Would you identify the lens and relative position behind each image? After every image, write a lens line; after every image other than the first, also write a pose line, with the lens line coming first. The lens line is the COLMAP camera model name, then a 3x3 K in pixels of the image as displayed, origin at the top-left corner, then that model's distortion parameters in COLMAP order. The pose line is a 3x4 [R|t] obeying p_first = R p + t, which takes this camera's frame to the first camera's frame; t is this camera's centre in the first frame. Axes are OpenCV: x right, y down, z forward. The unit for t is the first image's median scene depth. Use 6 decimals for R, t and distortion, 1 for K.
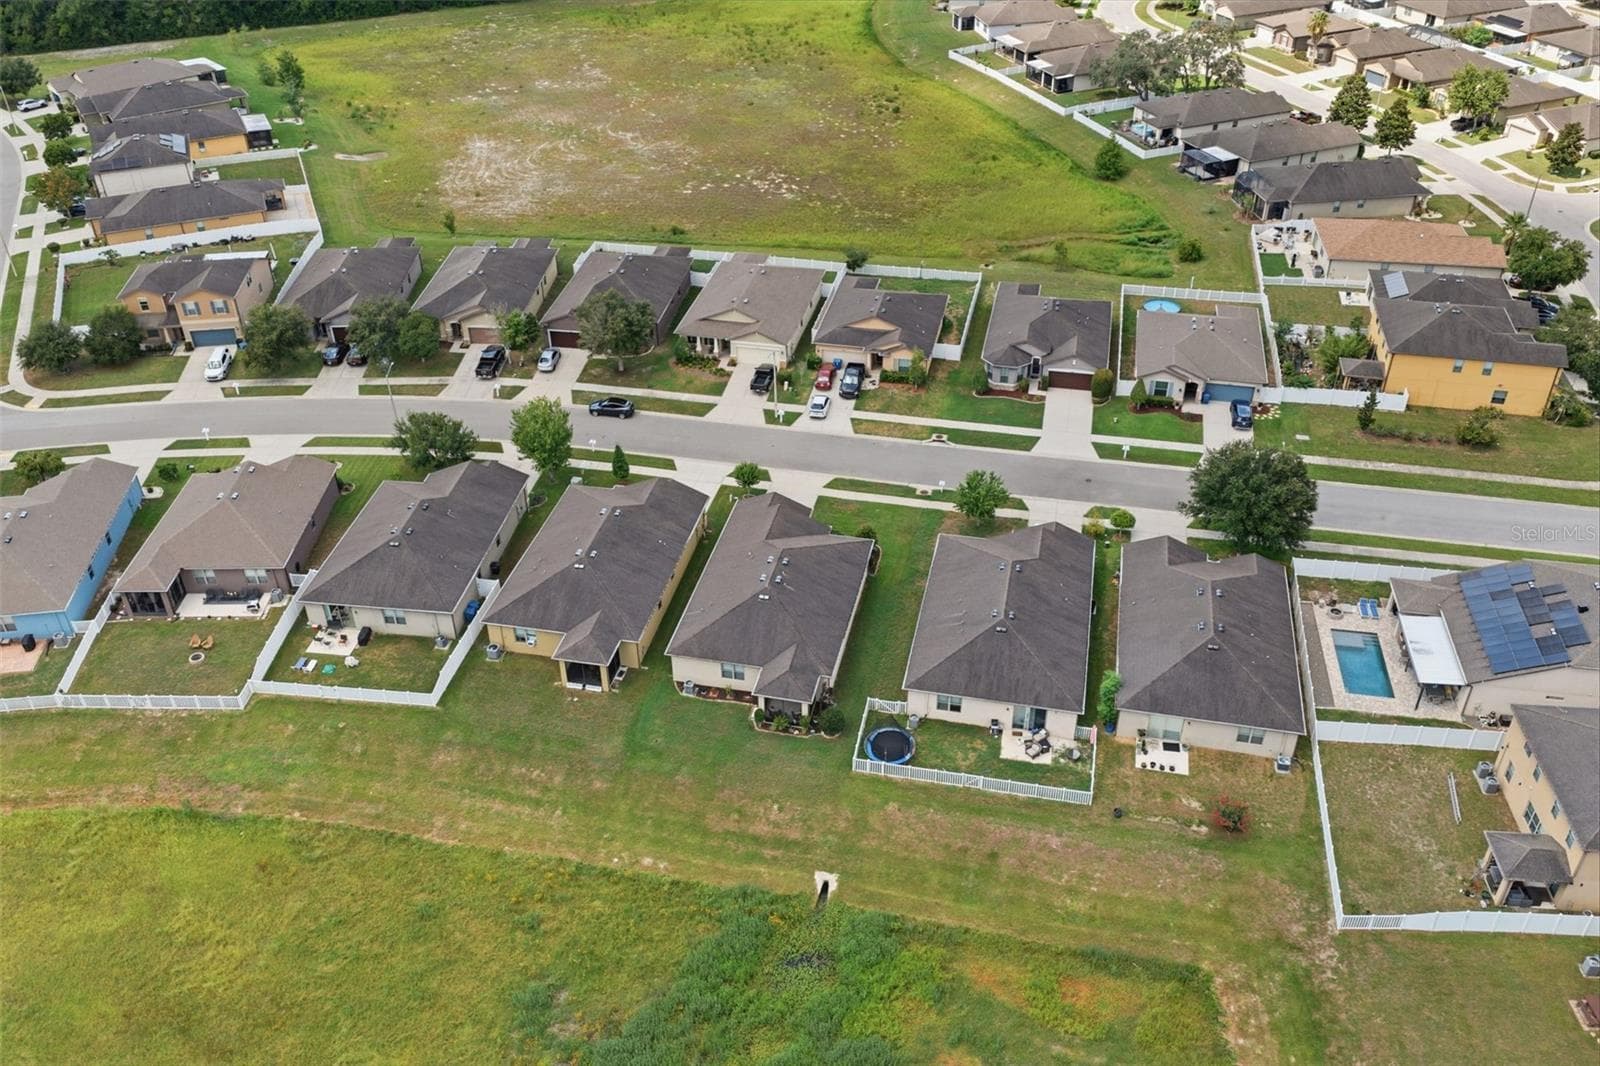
lens RADIAL K [[1330.8, 0, 800.0], [0, 1330.8, 533.0], [0, 0, 1]] dist [0.030141, -0.052682]
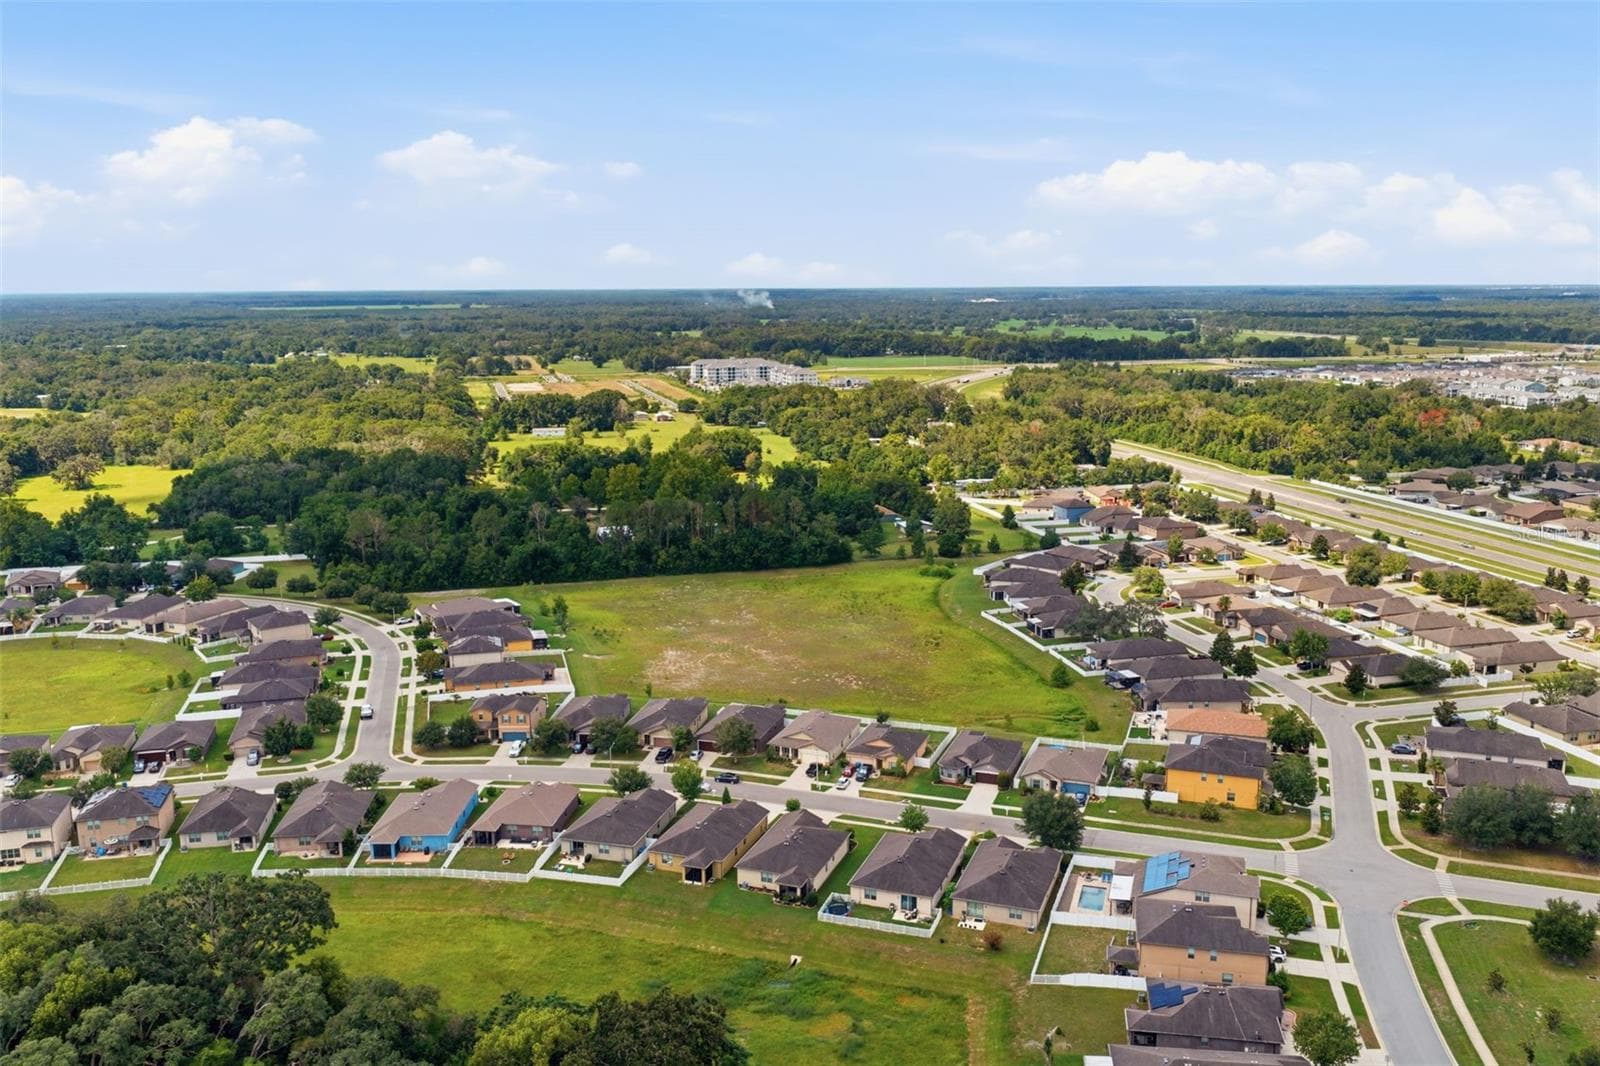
lens RADIAL K [[1330.8, 0, 800.0], [0, 1330.8, 533.0], [0, 0, 1]] dist [0.030141, -0.052682]
pose [[0.991056, 0.028795, -0.130303, 0.166086], [-0.079376, 0.912127, -0.402150, 0.293791], [0.107273, 0.408896, 0.906254, -0.691808]]
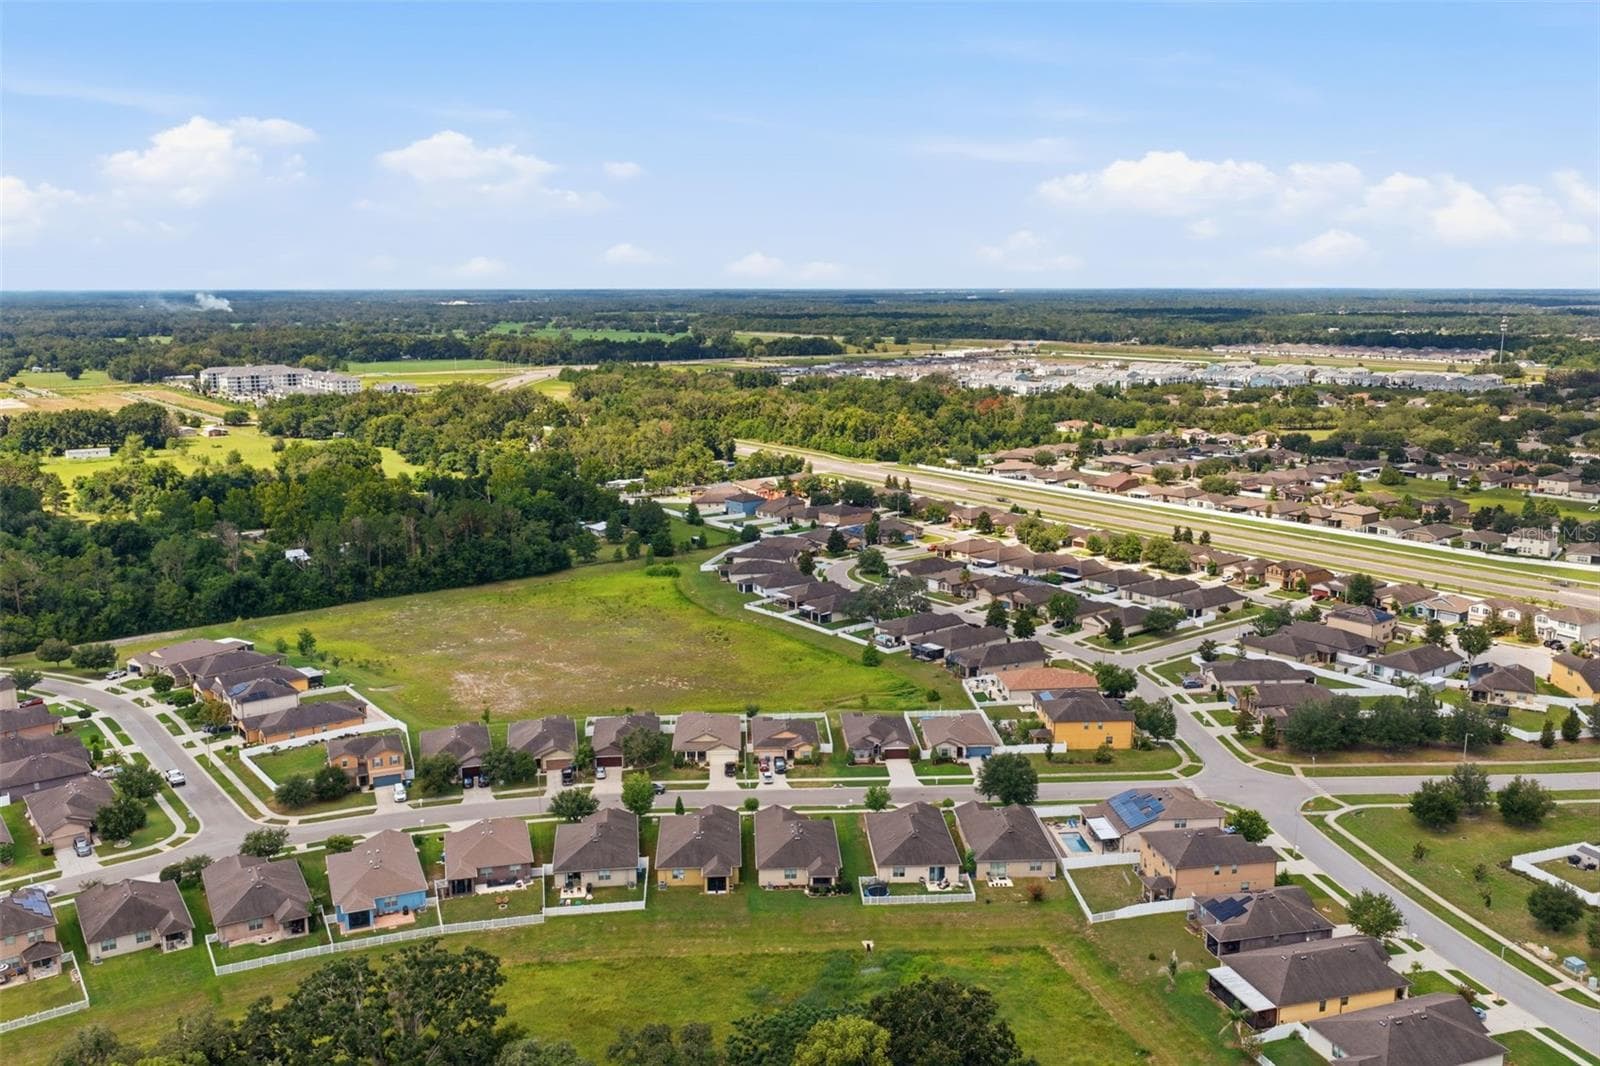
lens RADIAL K [[1330.8, 0, 800.0], [0, 1330.8, 533.0], [0, 0, 1]] dist [0.030141, -0.052682]
pose [[0.964709, -0.040391, 0.260202, -0.365259], [0.143595, 0.909000, -0.391279, 0.288002], [-0.220720, 0.414834, 0.882721, -0.669812]]
